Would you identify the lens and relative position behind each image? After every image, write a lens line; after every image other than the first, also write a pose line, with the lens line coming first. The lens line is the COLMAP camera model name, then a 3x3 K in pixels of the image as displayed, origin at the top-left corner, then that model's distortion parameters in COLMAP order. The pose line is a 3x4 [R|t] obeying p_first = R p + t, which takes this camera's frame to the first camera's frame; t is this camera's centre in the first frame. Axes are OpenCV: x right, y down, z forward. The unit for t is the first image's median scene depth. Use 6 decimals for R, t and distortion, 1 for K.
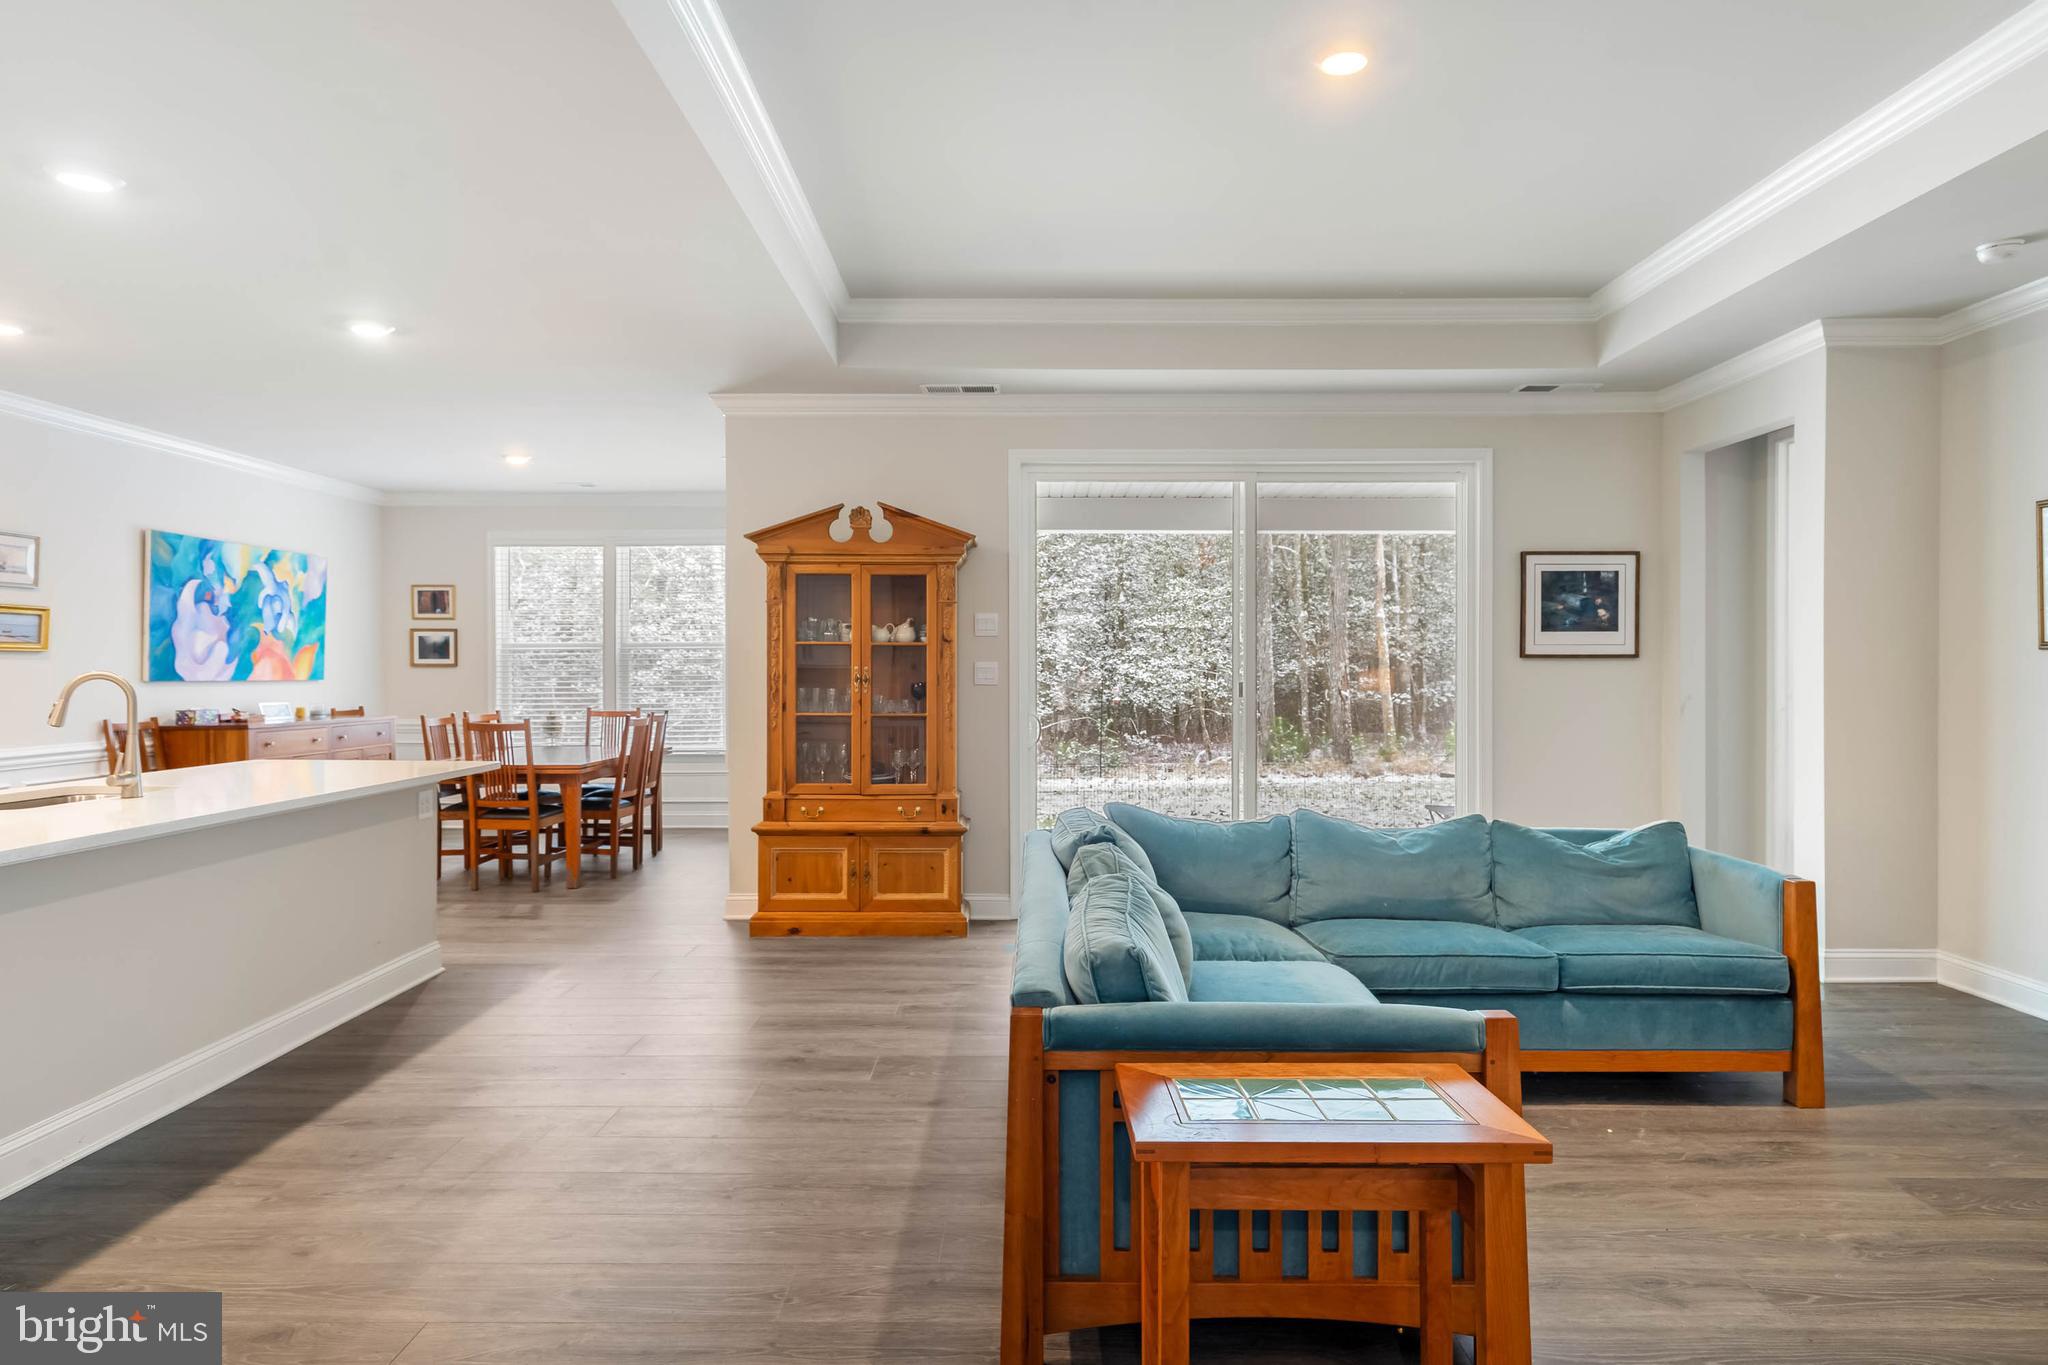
lens RADIAL K [[1224.5, 0, 1026.2], [0, 1224.5, 674.6], [0, 0, 1]] dist [0.006030, 0.001569]
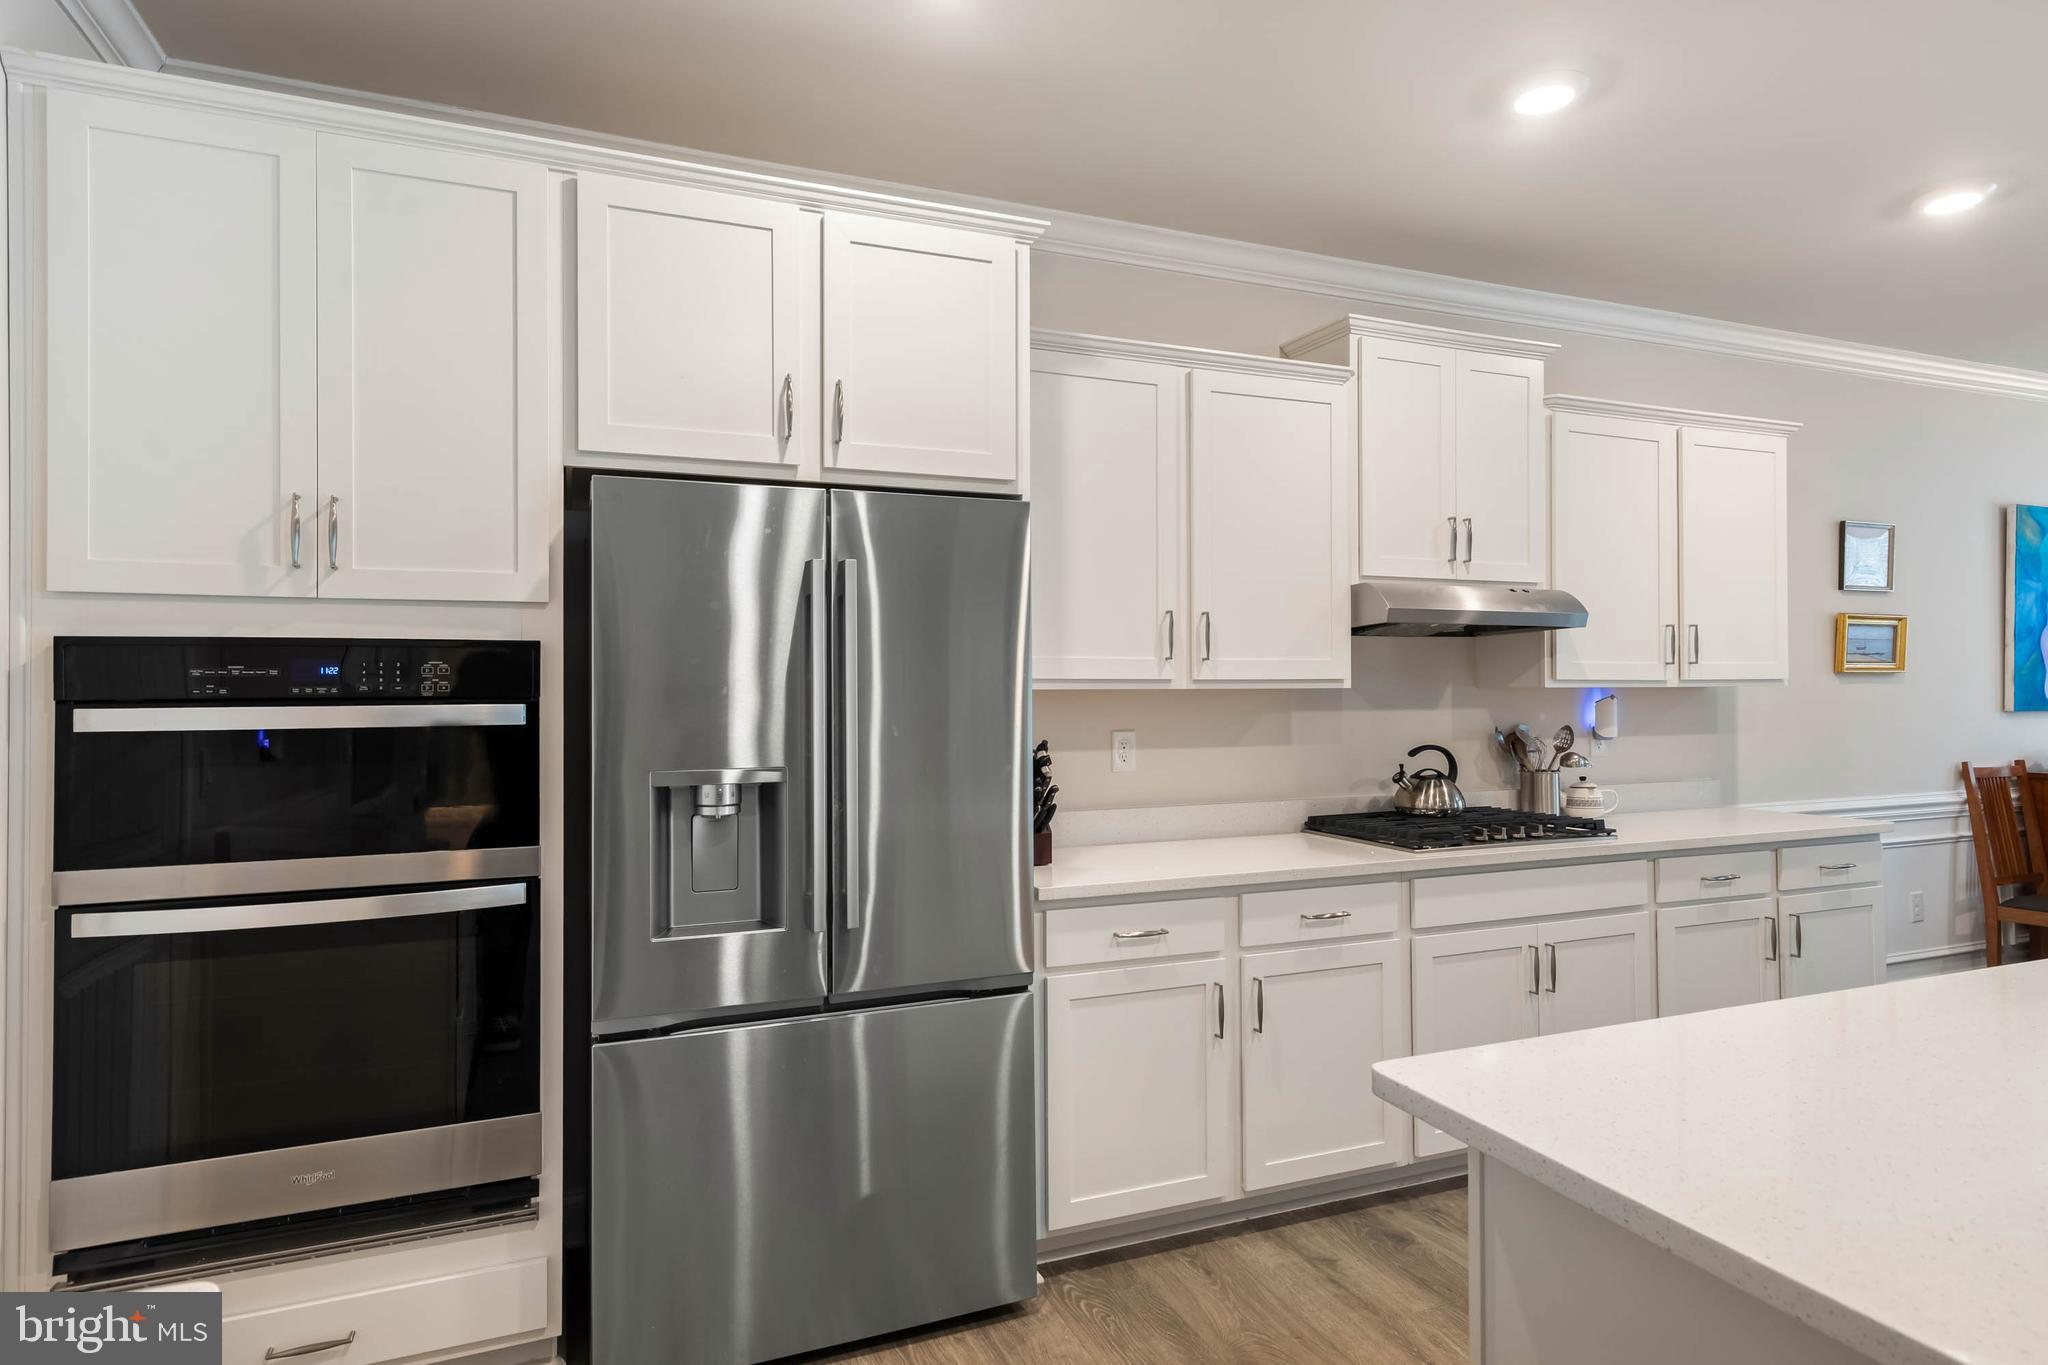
lens RADIAL K [[1135.4, 0, 1028.9], [0, 1135.4, 671.6], [0, 0, 1]] dist [0.004786, 0.000933]
pose [[0.377592, -0.011365, -0.925902, -0.356735], [-0.001661, 0.999915, -0.012951, -0.009726], [0.925971, 0.006428, 0.377541, 0.231453]]
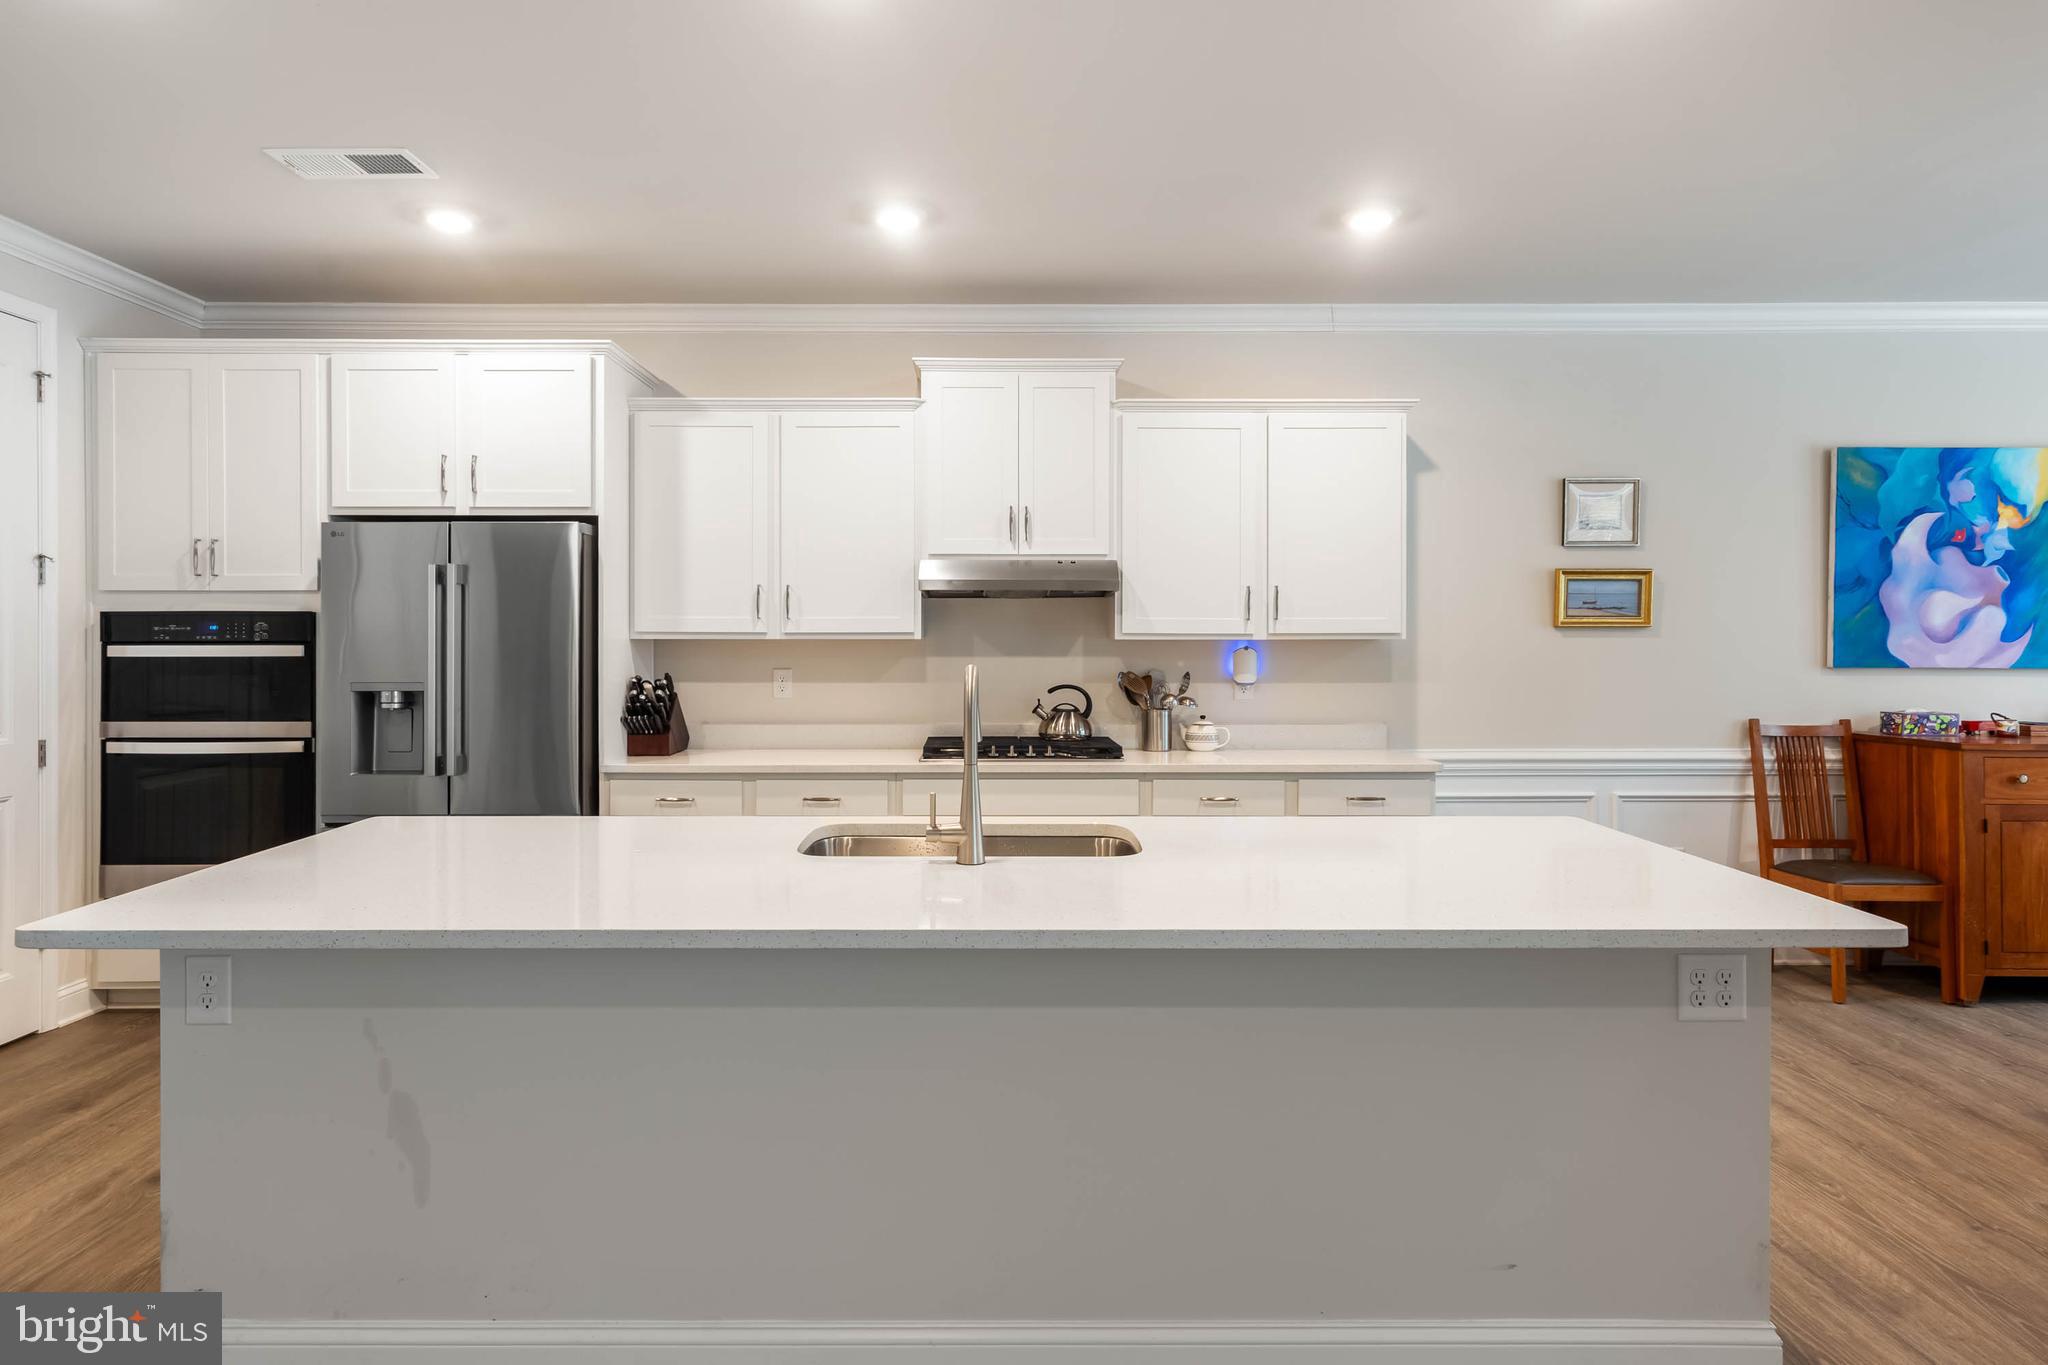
lens RADIAL K [[1157.5, 0, 990.8], [0, 1157.5, 631.0], [0, 0, 1]] dist [0.004465, 0.001408]
pose [[0.003765, -0.003076, -0.999988, -0.072448], [-0.005268, 0.999981, -0.003096, -0.012186], [0.999979, 0.005279, 0.003749, 0.611616]]
